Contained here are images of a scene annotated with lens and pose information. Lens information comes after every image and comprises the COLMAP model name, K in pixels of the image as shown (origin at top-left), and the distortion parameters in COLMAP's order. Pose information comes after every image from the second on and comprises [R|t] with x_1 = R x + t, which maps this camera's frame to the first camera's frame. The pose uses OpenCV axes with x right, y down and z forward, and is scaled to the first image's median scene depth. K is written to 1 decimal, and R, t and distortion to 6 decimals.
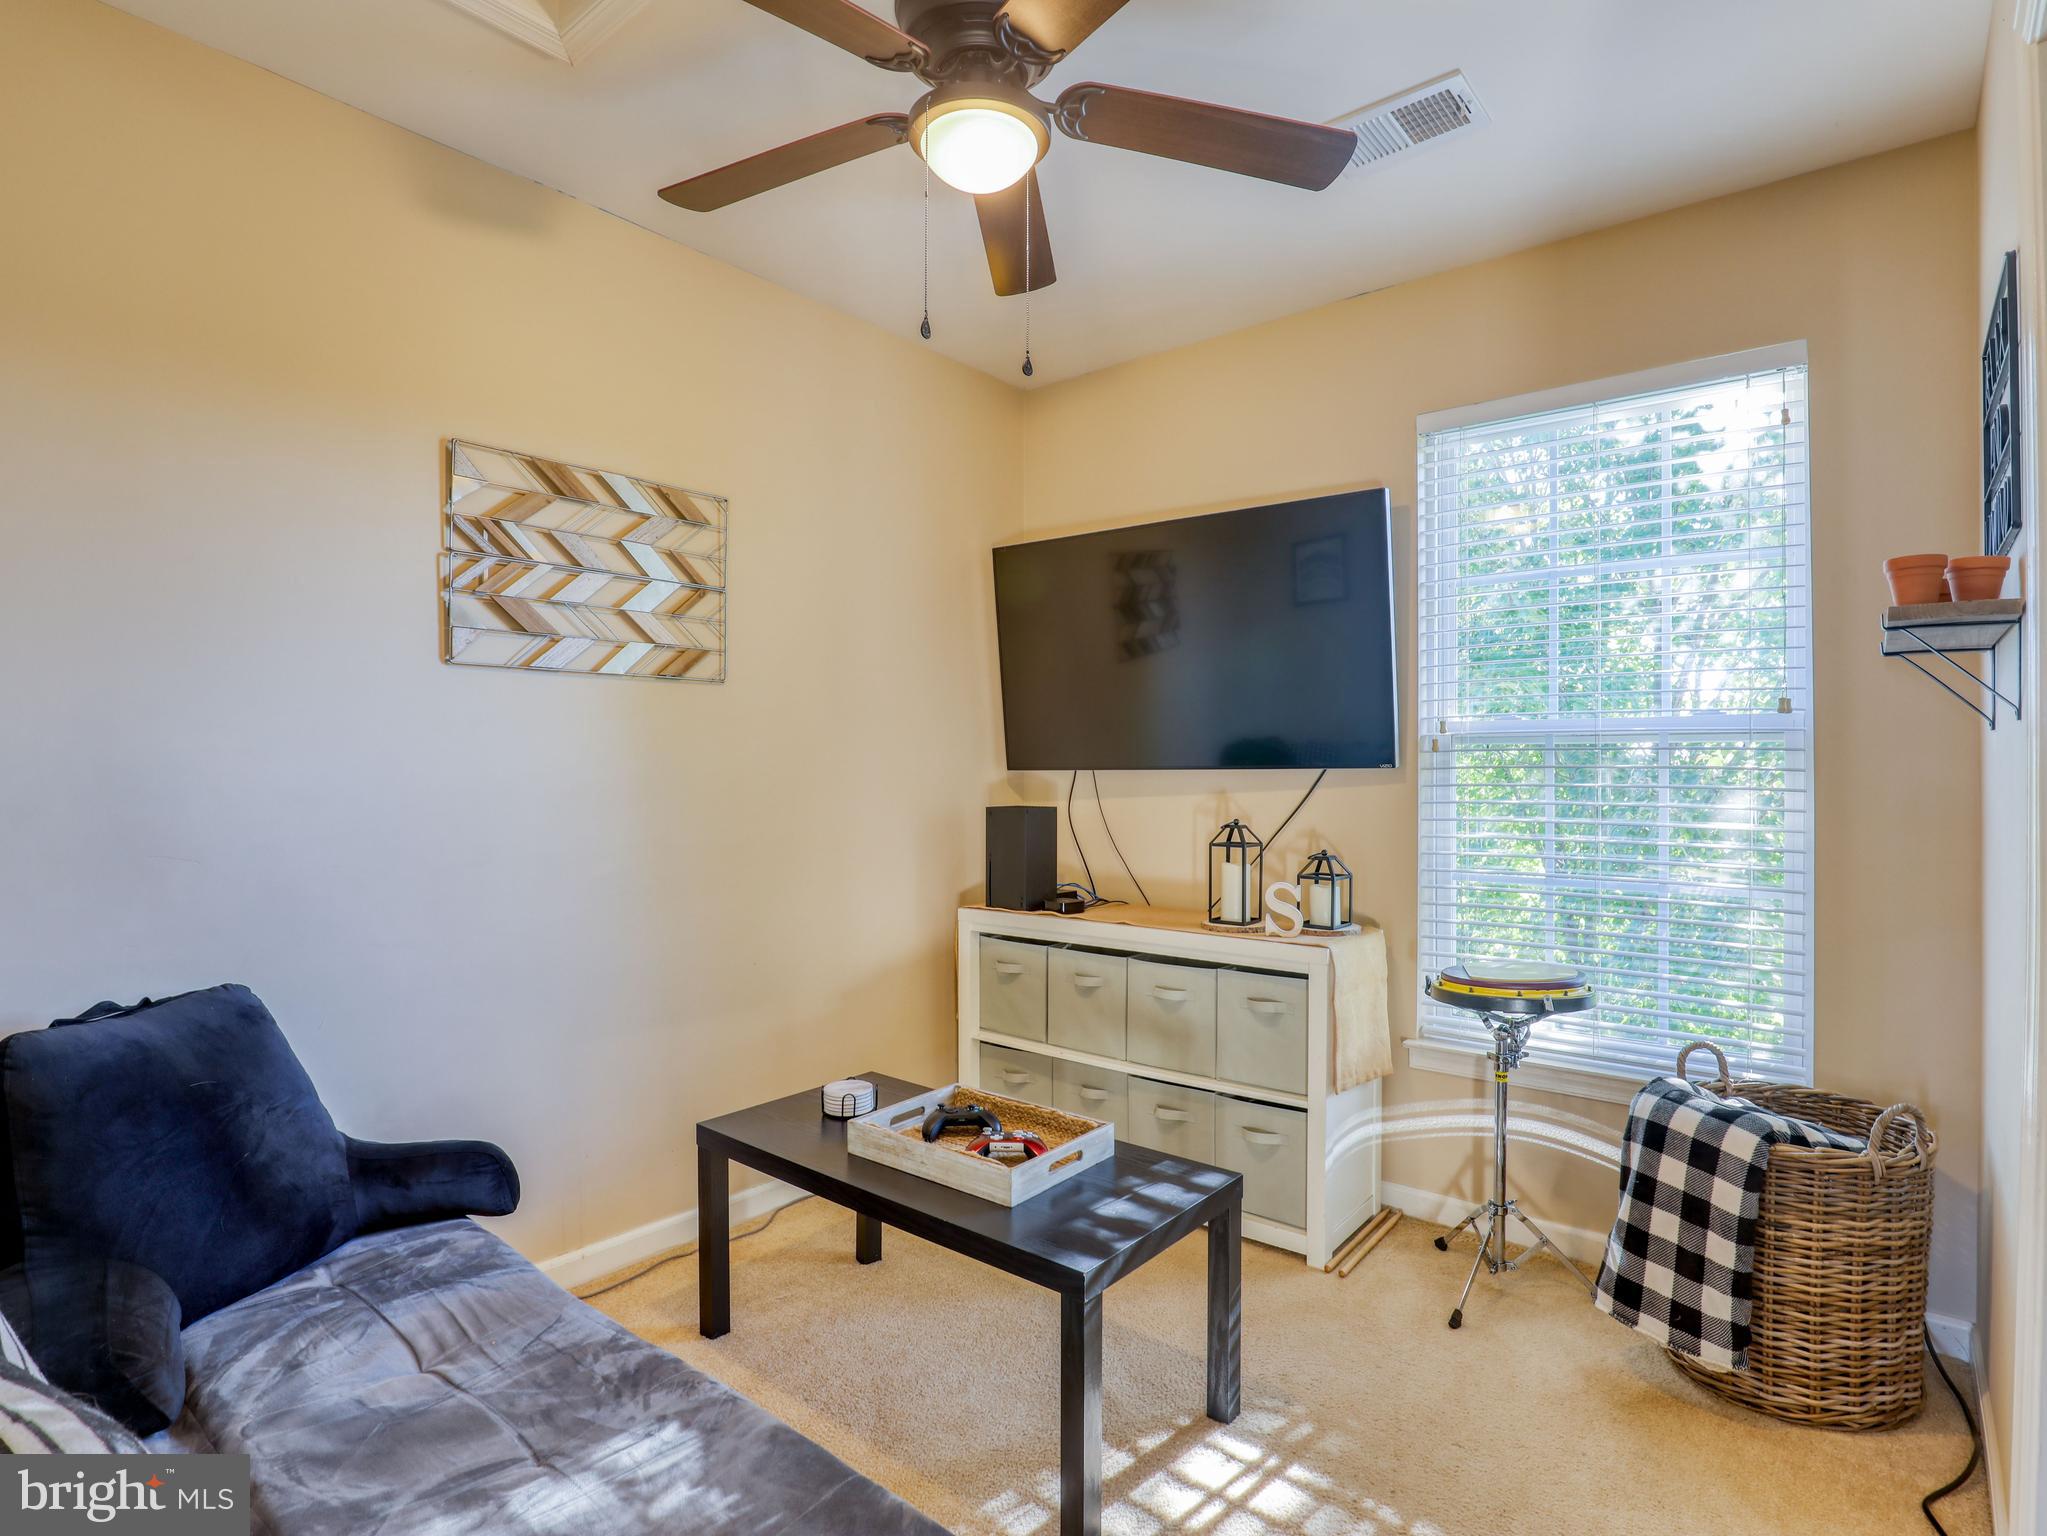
lens RADIAL K [[1053.8, 0, 1056.0], [0, 1053.8, 760.3], [0, 0, 1]] dist [-0.021903, 0.000754]
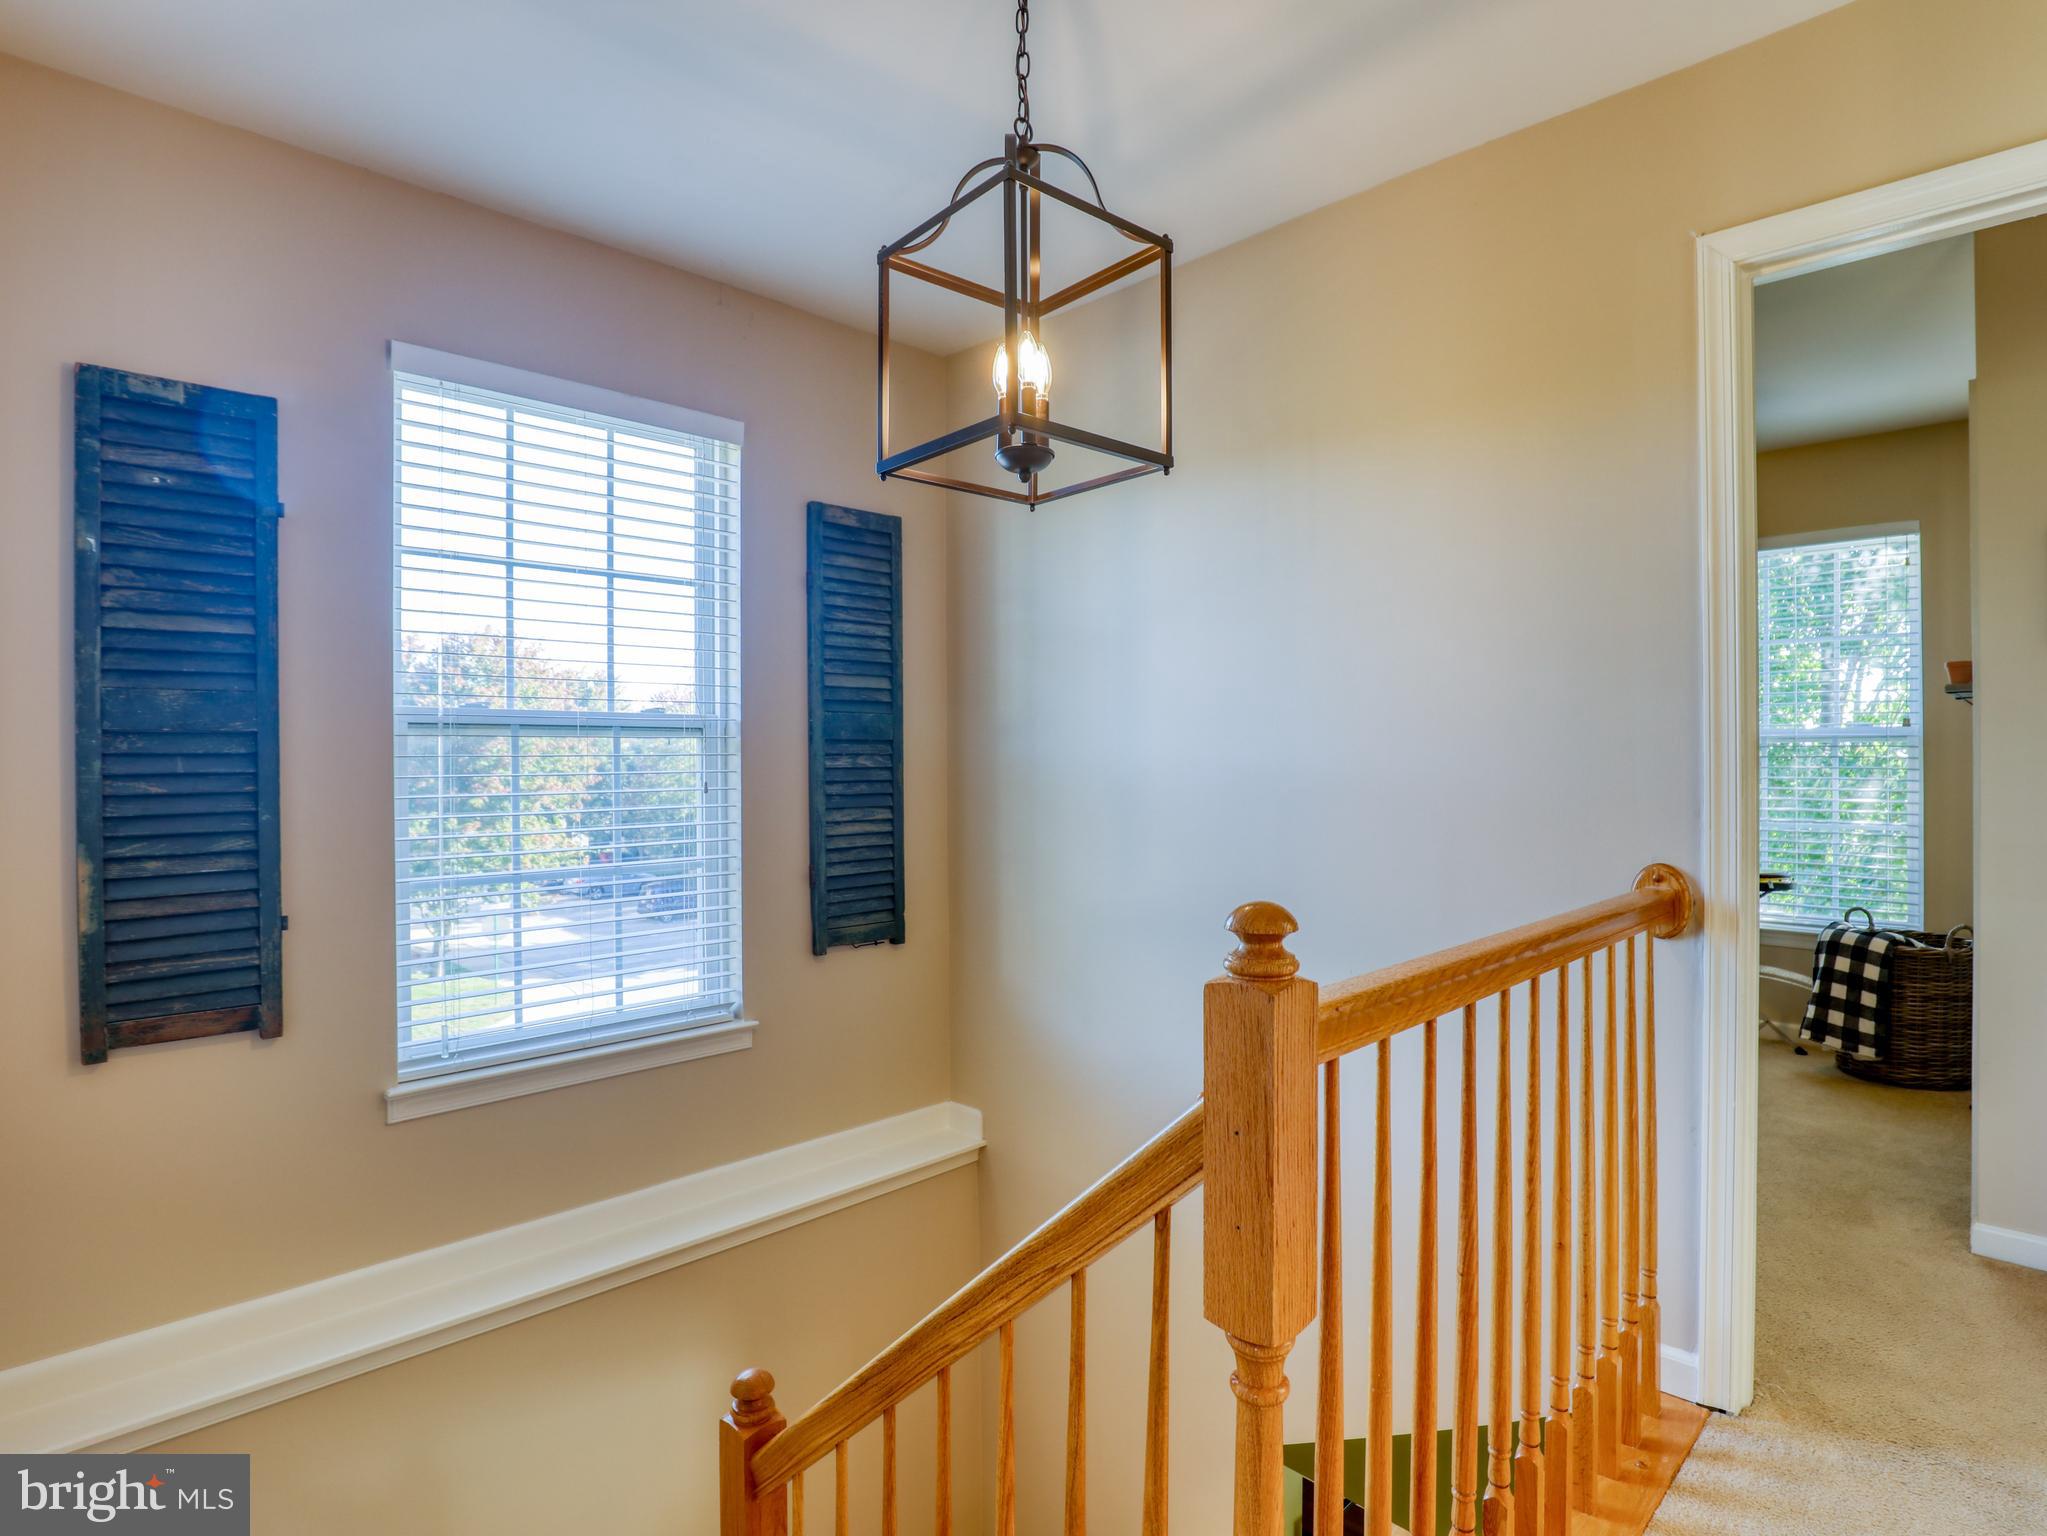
lens RADIAL K [[1053.8, 0, 1056.0], [0, 1053.8, 760.3], [0, 0, 1]] dist [-0.021903, 0.000754]
pose [[0.994099, -0.008525, -0.108139, -0.670399], [0.009531, 0.999916, 0.008784, -0.019568], [0.108055, -0.009763, 0.994097, -1.110963]]
